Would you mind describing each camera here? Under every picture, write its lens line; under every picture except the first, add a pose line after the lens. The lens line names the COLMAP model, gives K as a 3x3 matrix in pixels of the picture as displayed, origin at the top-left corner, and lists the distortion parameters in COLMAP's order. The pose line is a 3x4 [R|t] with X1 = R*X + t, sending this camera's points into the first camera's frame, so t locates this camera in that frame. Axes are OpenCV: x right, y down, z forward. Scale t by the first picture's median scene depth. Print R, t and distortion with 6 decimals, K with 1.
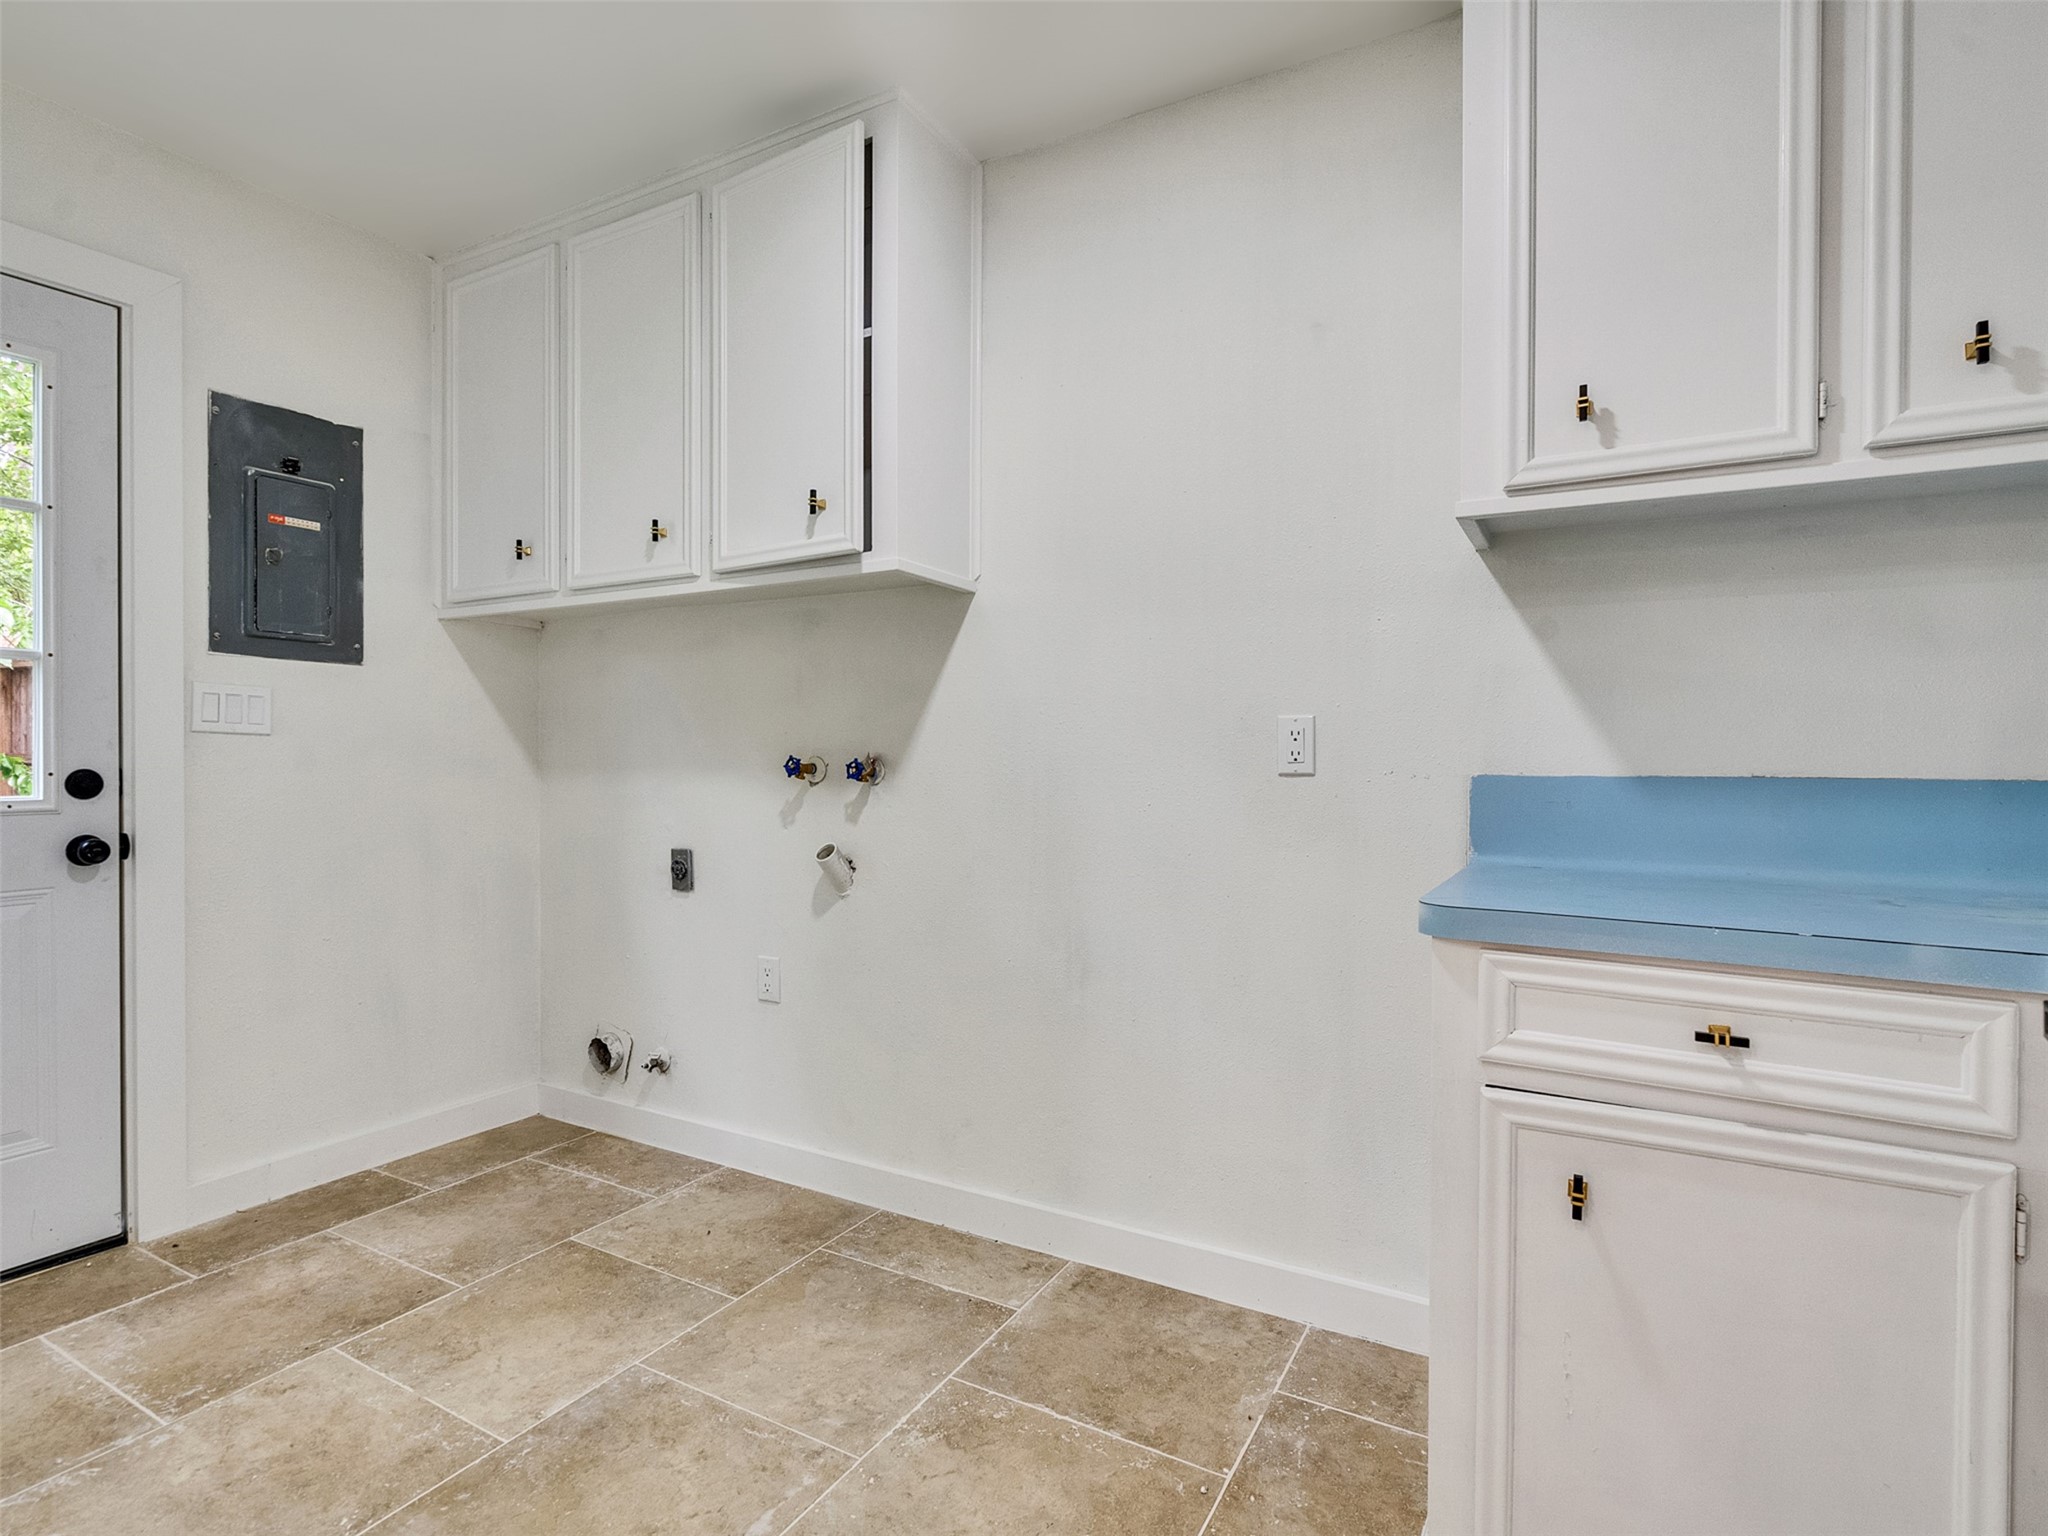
lens RADIAL K [[1055.8, 0, 1004.8], [0, 1055.8, 764.0], [0, 0, 1]] dist [0.002455, 0.001963]
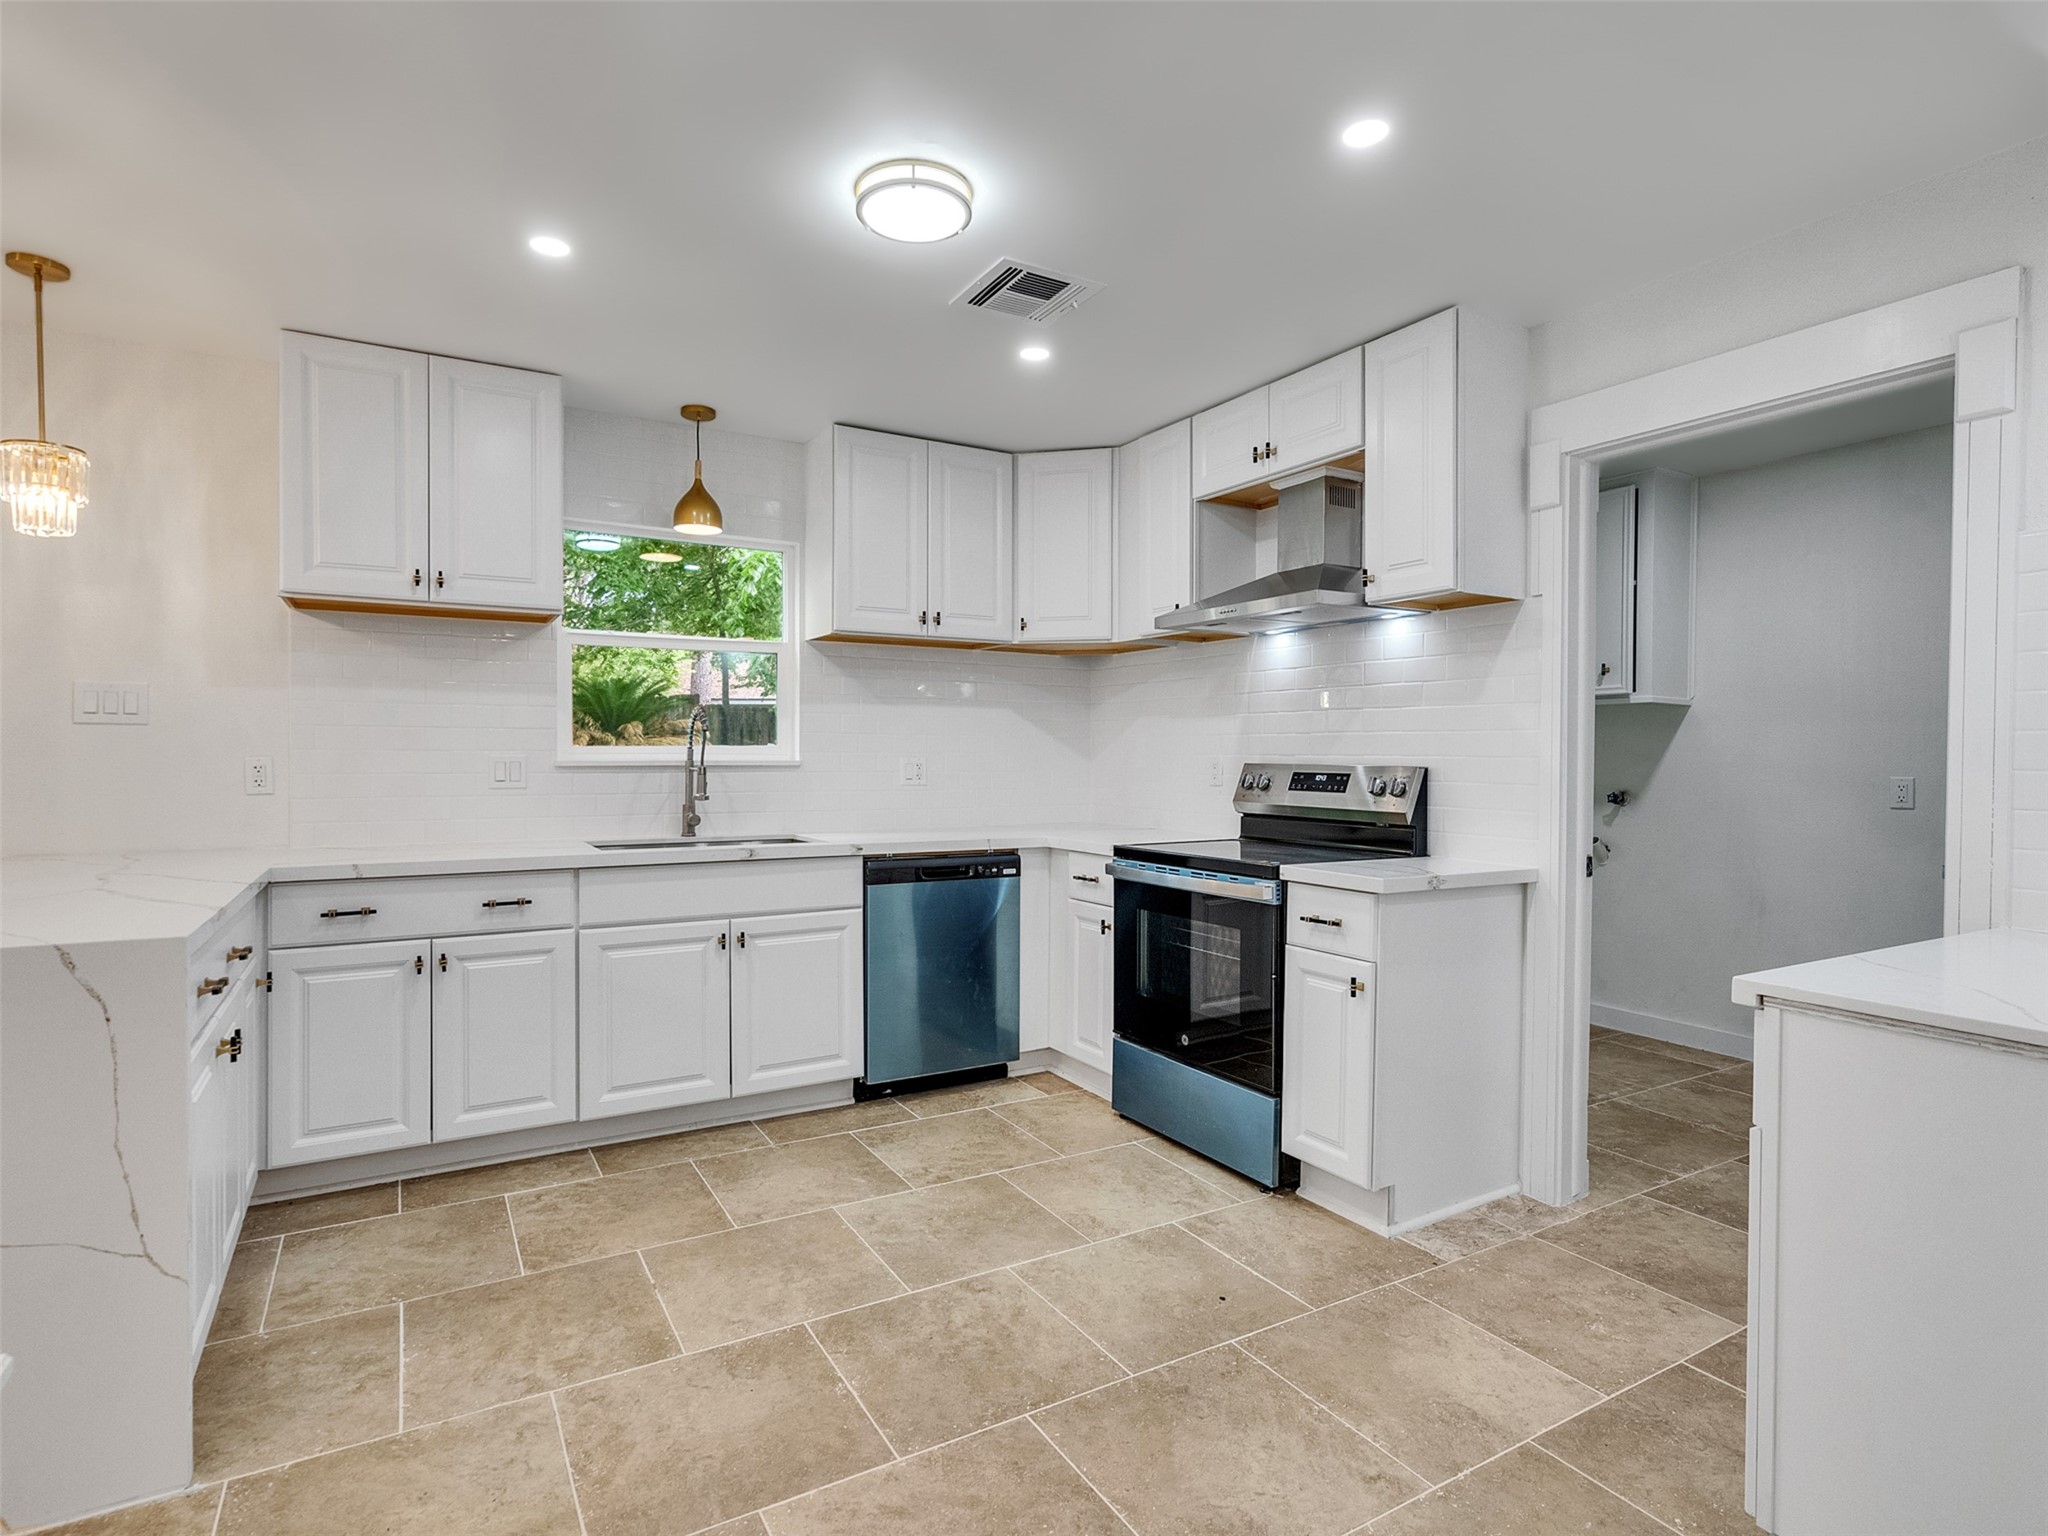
lens RADIAL K [[1055.8, 0, 1004.8], [0, 1055.8, 764.0], [0, 0, 1]] dist [0.002455, 0.001963]
pose [[0.866139, 0.007883, -0.499740, -0.158655], [-0.009898, 0.999950, -0.001382, -0.047731], [0.499704, 0.006144, 0.866174, -1.355927]]
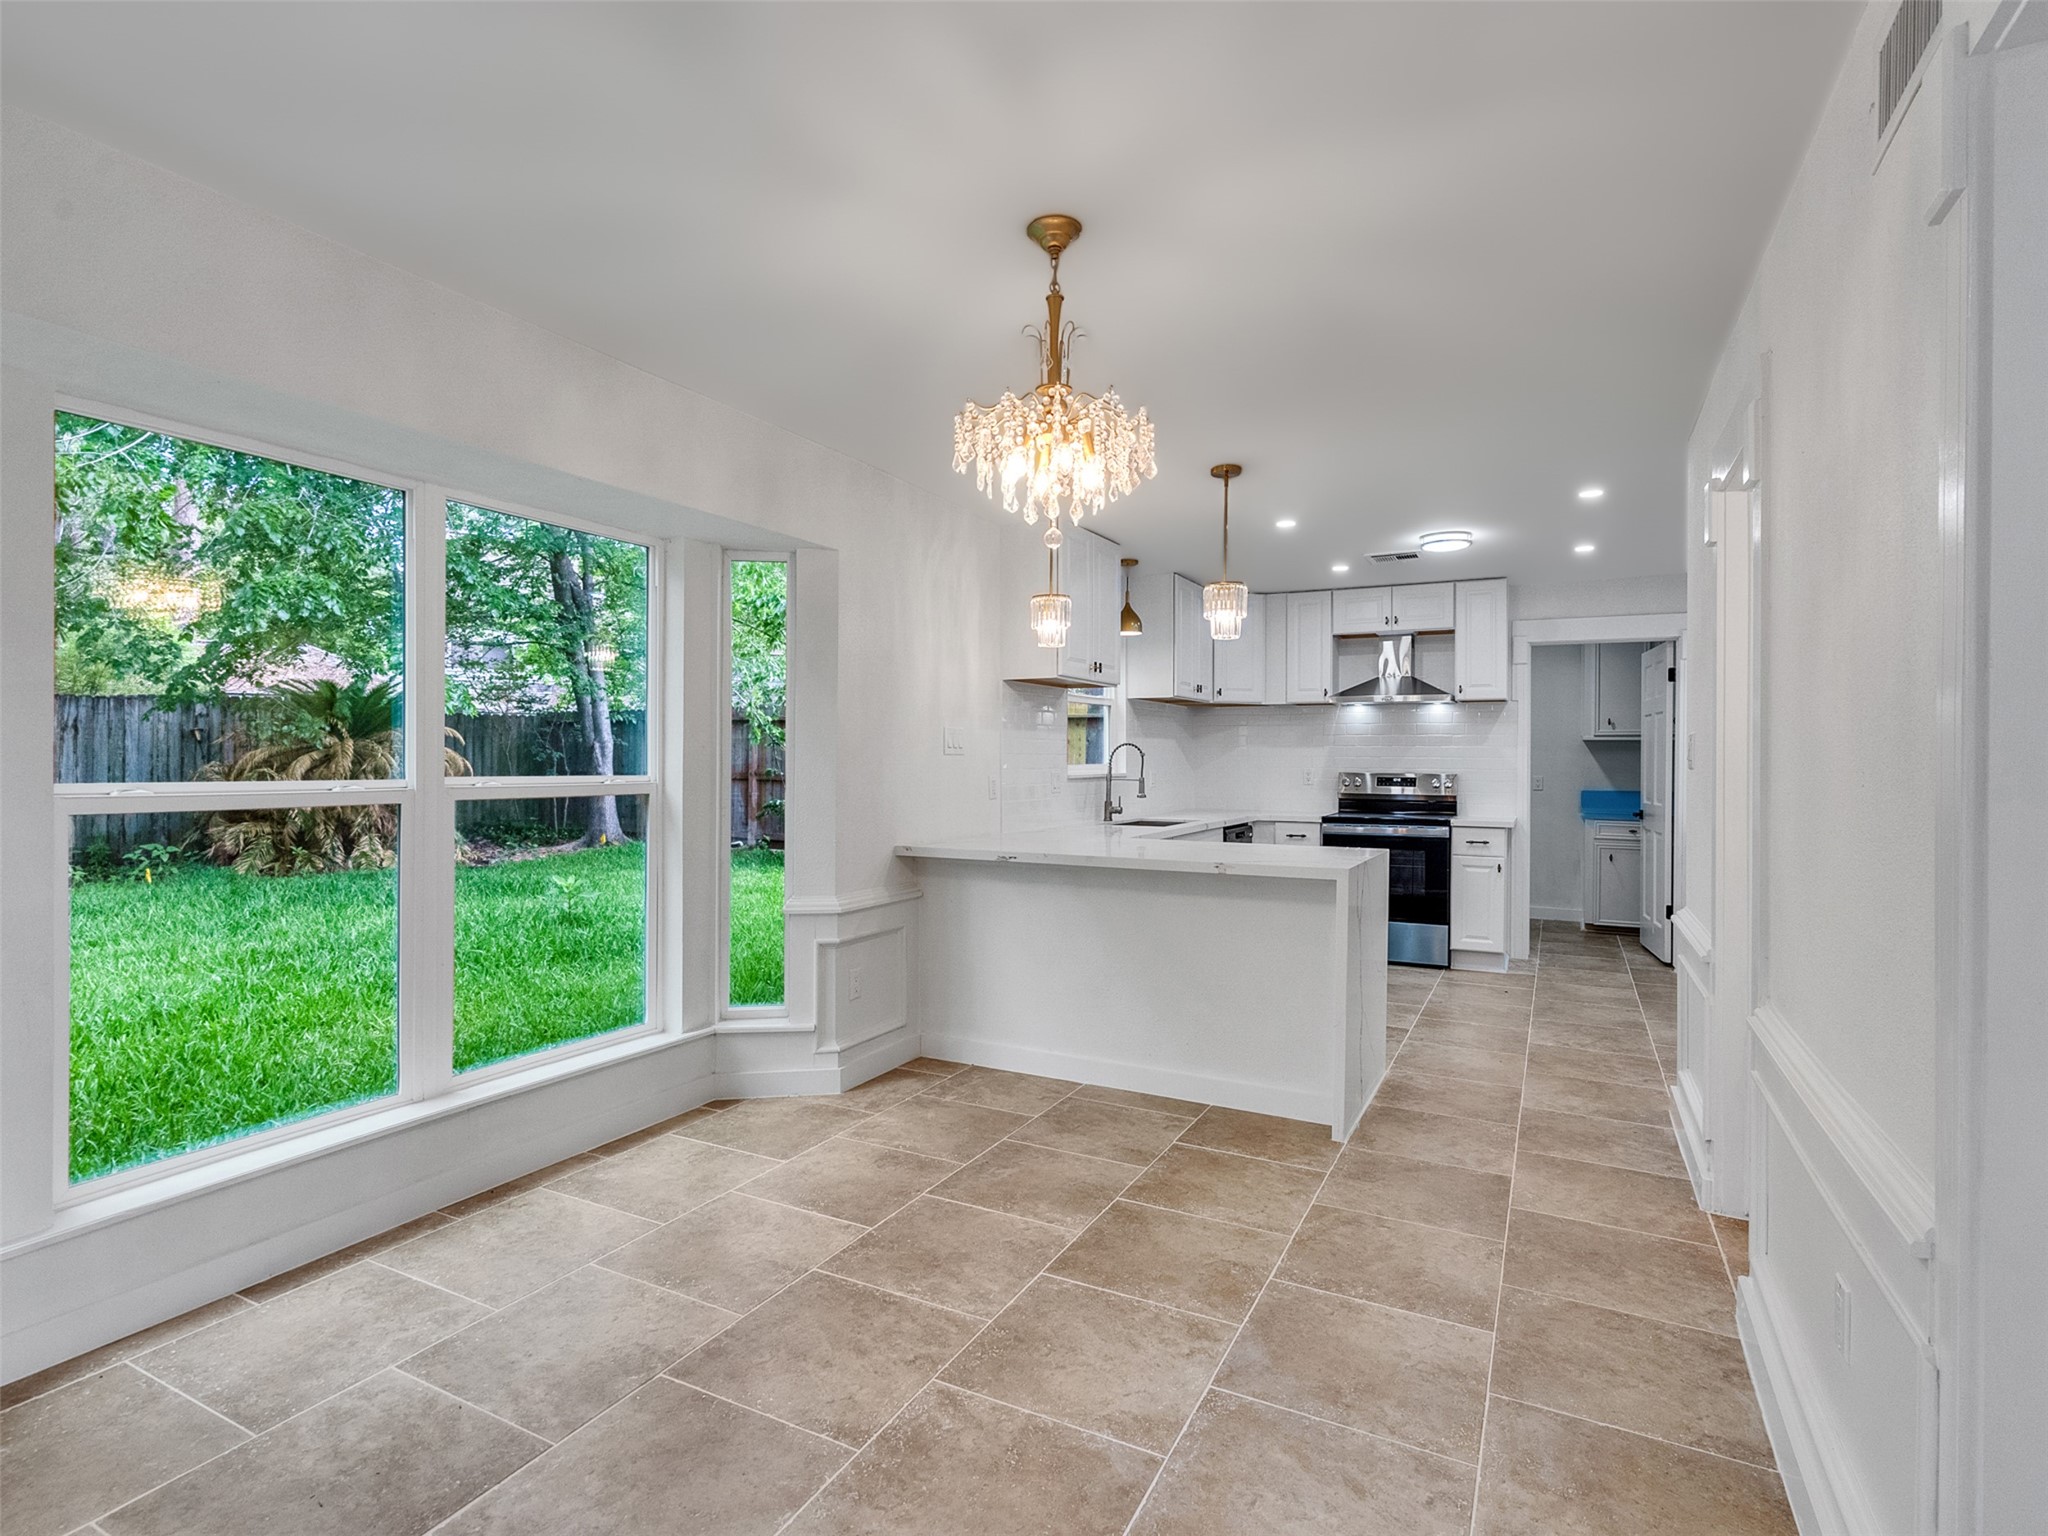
lens RADIAL K [[1055.8, 0, 1004.8], [0, 1055.8, 764.0], [0, 0, 1]] dist [0.002455, 0.001963]
pose [[0.998938, 0.002914, 0.045977, -1.929475], [-0.002638, 0.999978, -0.006078, -0.059129], [-0.045993, 0.005950, 0.998924, -2.943210]]
